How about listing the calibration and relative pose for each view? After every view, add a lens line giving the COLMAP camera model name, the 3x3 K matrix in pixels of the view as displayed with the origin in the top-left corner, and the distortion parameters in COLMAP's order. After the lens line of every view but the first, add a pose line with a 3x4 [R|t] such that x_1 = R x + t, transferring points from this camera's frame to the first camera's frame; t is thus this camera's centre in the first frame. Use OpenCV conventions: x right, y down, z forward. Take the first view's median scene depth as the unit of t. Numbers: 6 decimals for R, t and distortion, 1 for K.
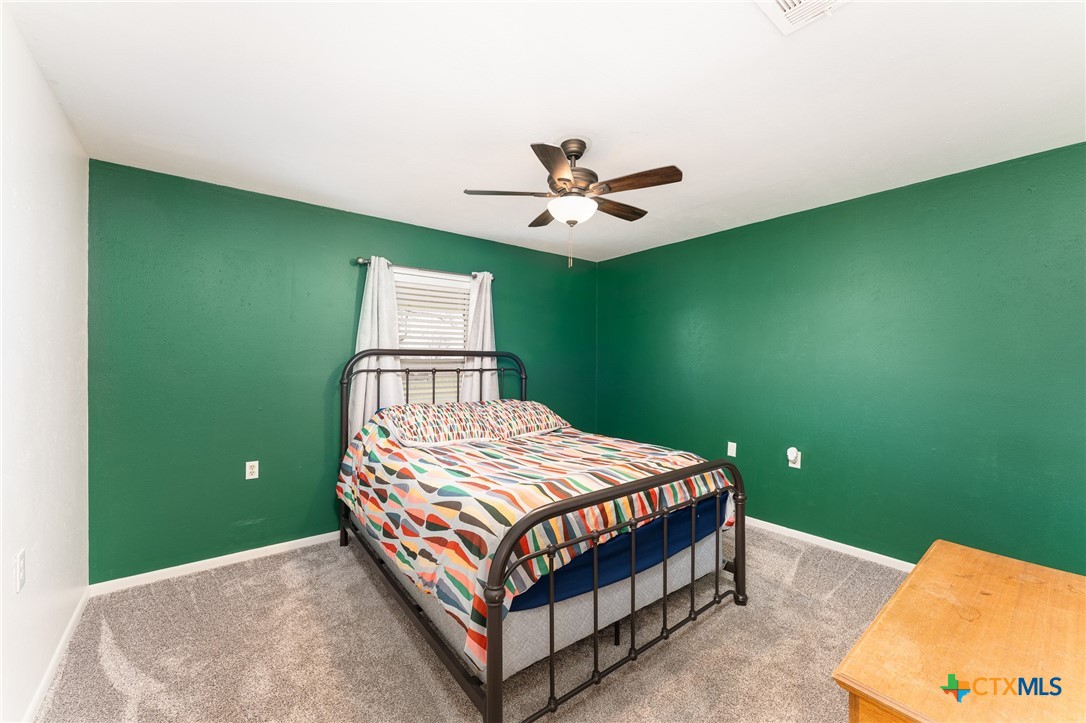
lens RADIAL K [[436.3, 0, 542.1], [0, 436.3, 358.6], [0, 0, 1]] dist [0.007778, -0.000230]
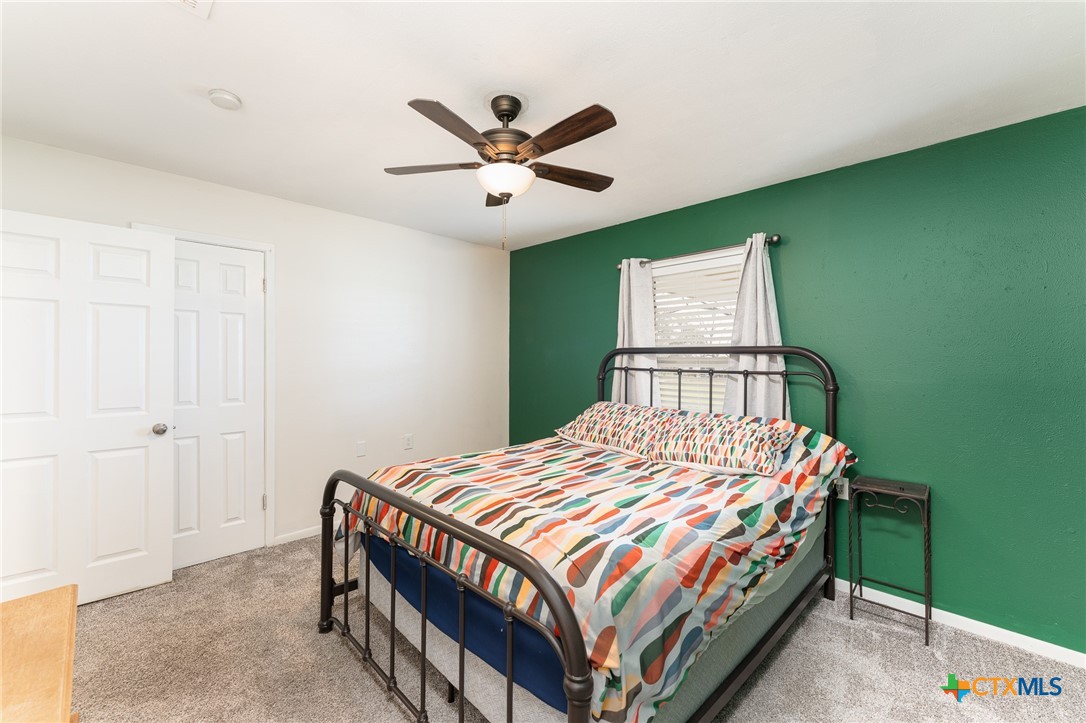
lens RADIAL K [[436.3, 0, 539.3], [0, 436.3, 357.8], [0, 0, 1]] dist [0.007778, -0.000230]
pose [[0.104774, -0.004683, -0.994485, 0.547403], [-0.005044, 0.999974, -0.005240, 0.007246], [0.994483, 0.005565, 0.104748, 0.594116]]
